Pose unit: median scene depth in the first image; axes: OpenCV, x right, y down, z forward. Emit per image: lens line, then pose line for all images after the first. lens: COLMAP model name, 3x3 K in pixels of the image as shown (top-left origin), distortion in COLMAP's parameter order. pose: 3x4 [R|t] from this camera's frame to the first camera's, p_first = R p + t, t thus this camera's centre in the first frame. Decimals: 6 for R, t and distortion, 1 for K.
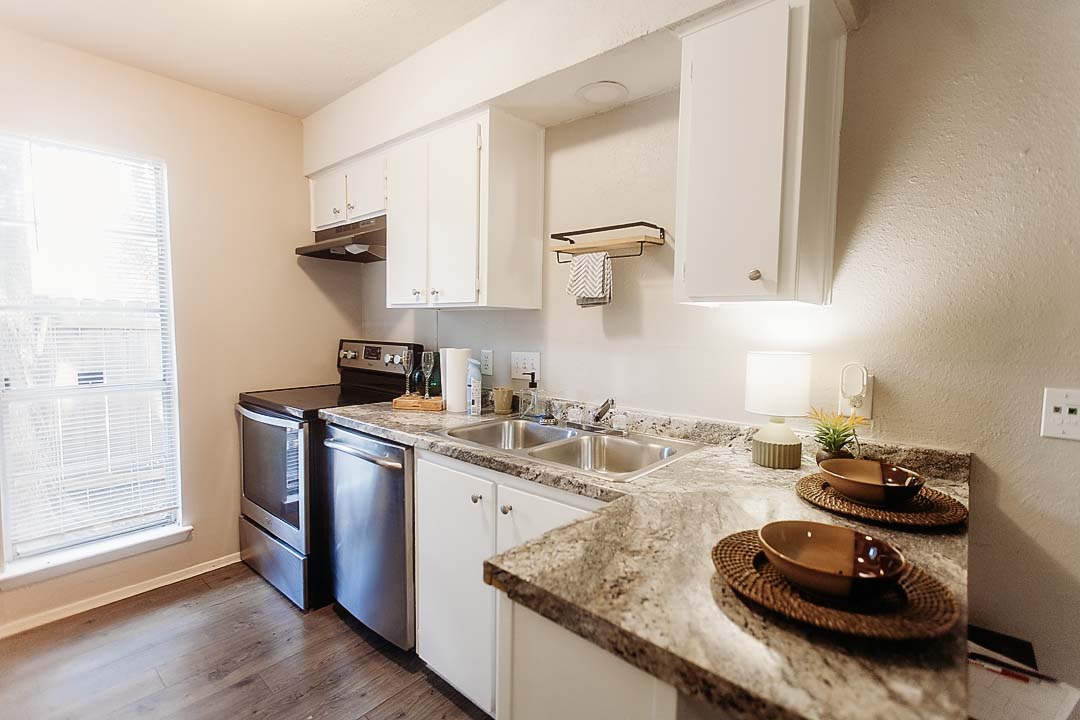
lens RADIAL K [[491.4, 0, 541.9], [0, 491.4, 358.0], [0, 0, 1]] dist [0.007981, -0.001901]
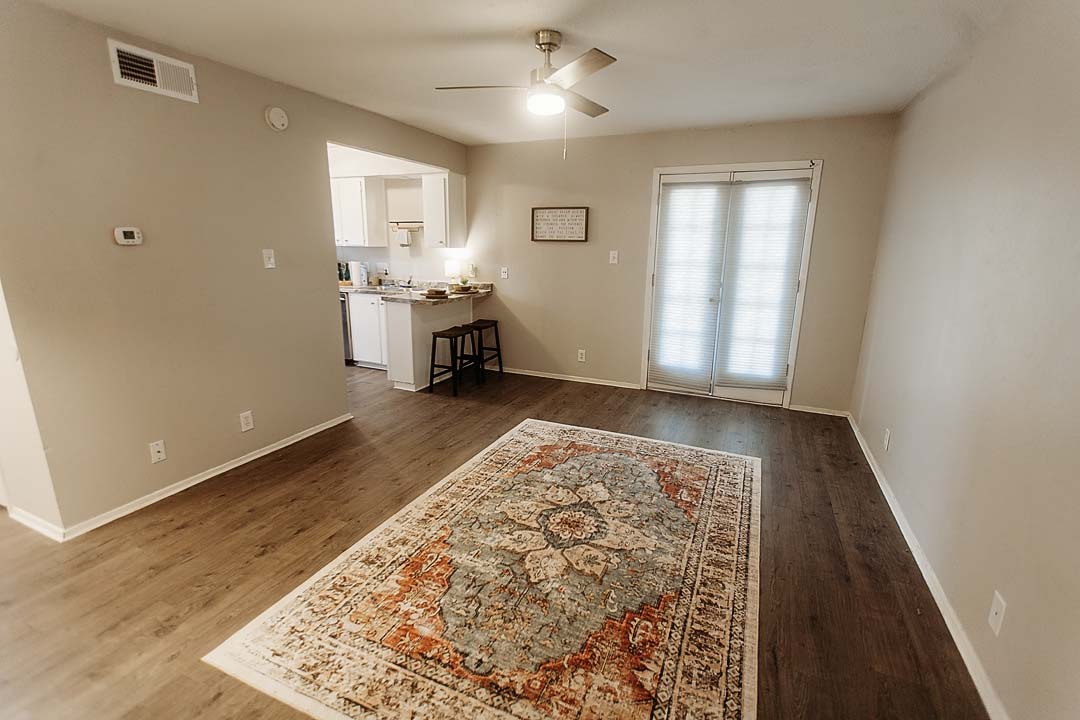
lens RADIAL K [[491.4, 0, 540.8], [0, 491.4, 355.9], [0, 0, 1]] dist [0.007981, -0.001901]
pose [[0.956120, -0.064203, 0.285853, -0.009239], [0.018869, 0.987161, 0.158607, 0.088943], [-0.292367, -0.146254, 0.945056, -2.076195]]
